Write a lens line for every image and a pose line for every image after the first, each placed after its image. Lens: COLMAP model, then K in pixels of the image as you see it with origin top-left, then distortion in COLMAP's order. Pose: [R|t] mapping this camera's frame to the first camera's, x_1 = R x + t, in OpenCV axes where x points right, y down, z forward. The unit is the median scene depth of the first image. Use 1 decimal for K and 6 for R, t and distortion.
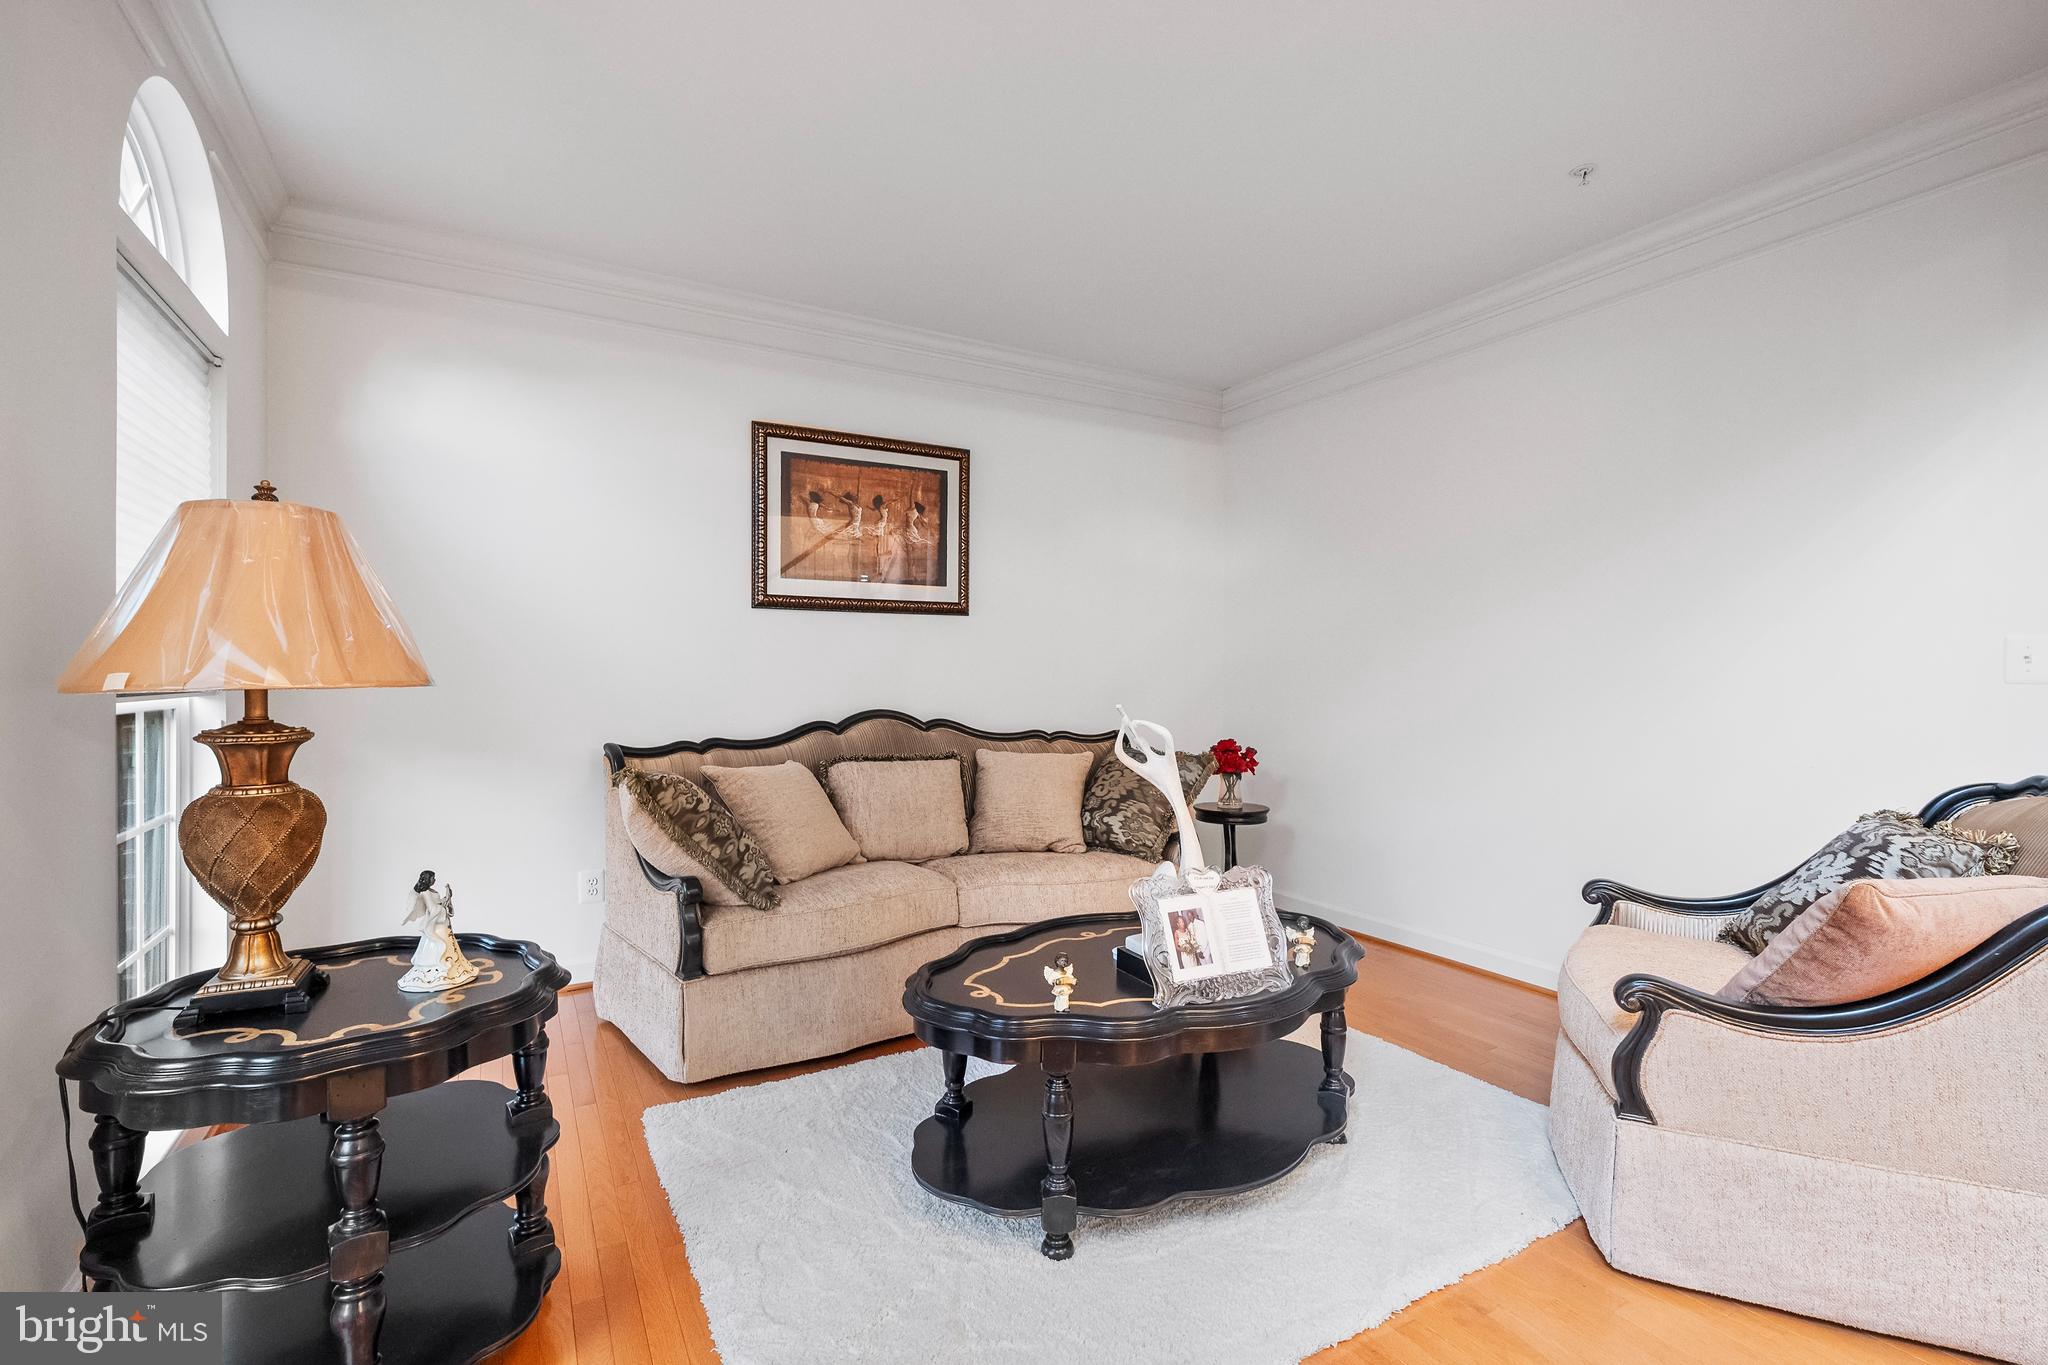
lens RADIAL K [[928.1, 0, 1024.0], [0, 928.1, 682.5], [0, 0, 1]] dist [-0.008866, 0.000093]
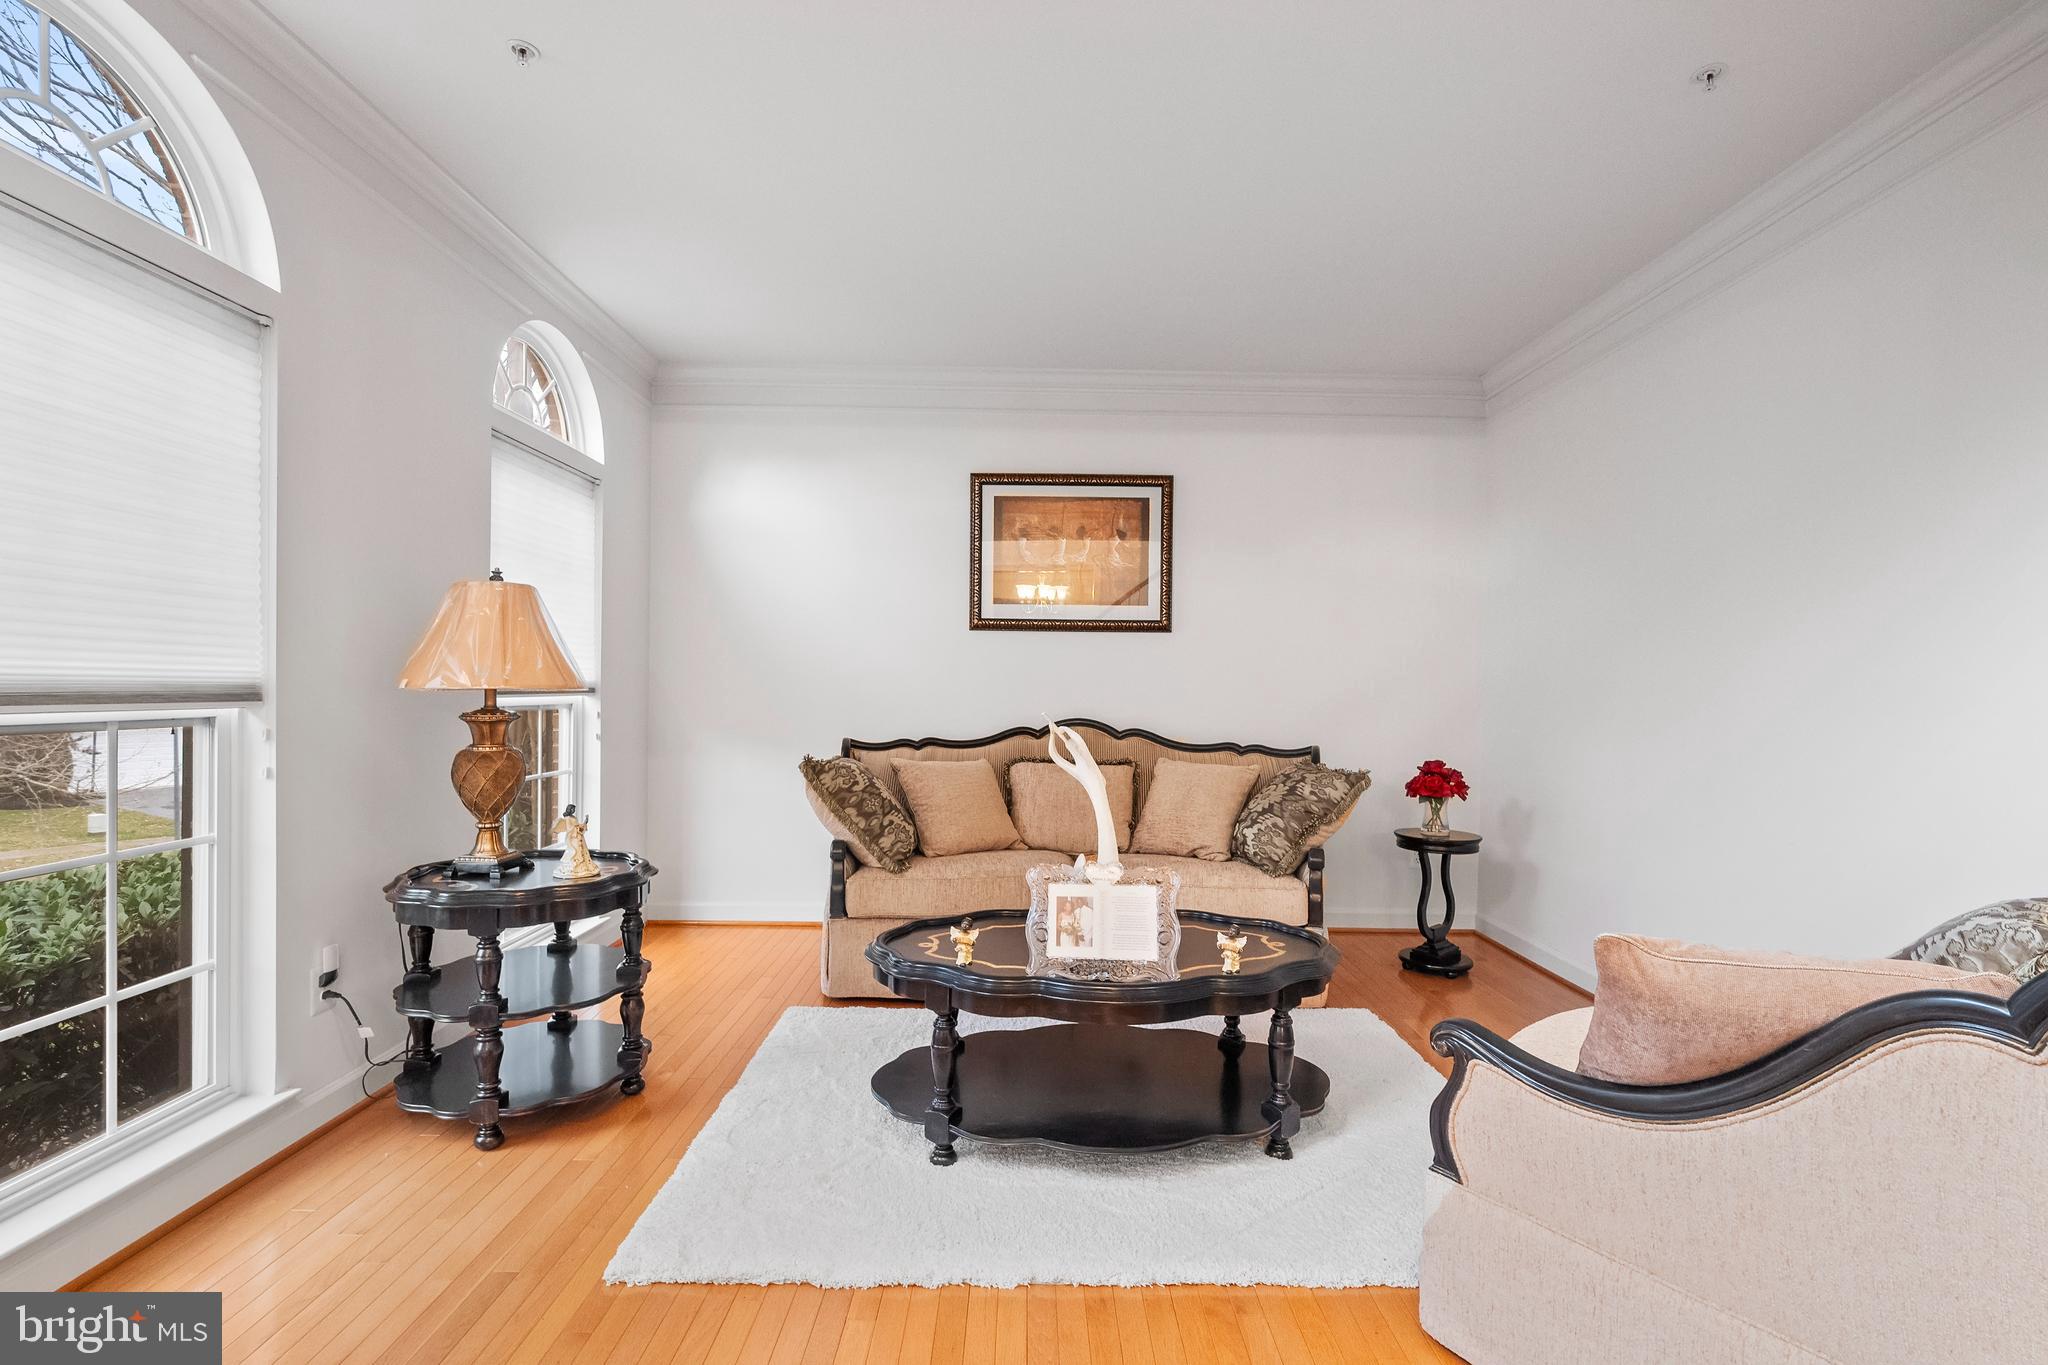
lens RADIAL K [[928.3, 0, 1023.2], [0, 928.3, 700.5], [0, 0, 1]] dist [-0.012097, 0.000006]
pose [[0.868453, 0.015105, -0.495542, 0.391272], [-0.013588, 0.999885, 0.006665, 0.001175], [0.495586, 0.000945, 0.868558, -0.003047]]
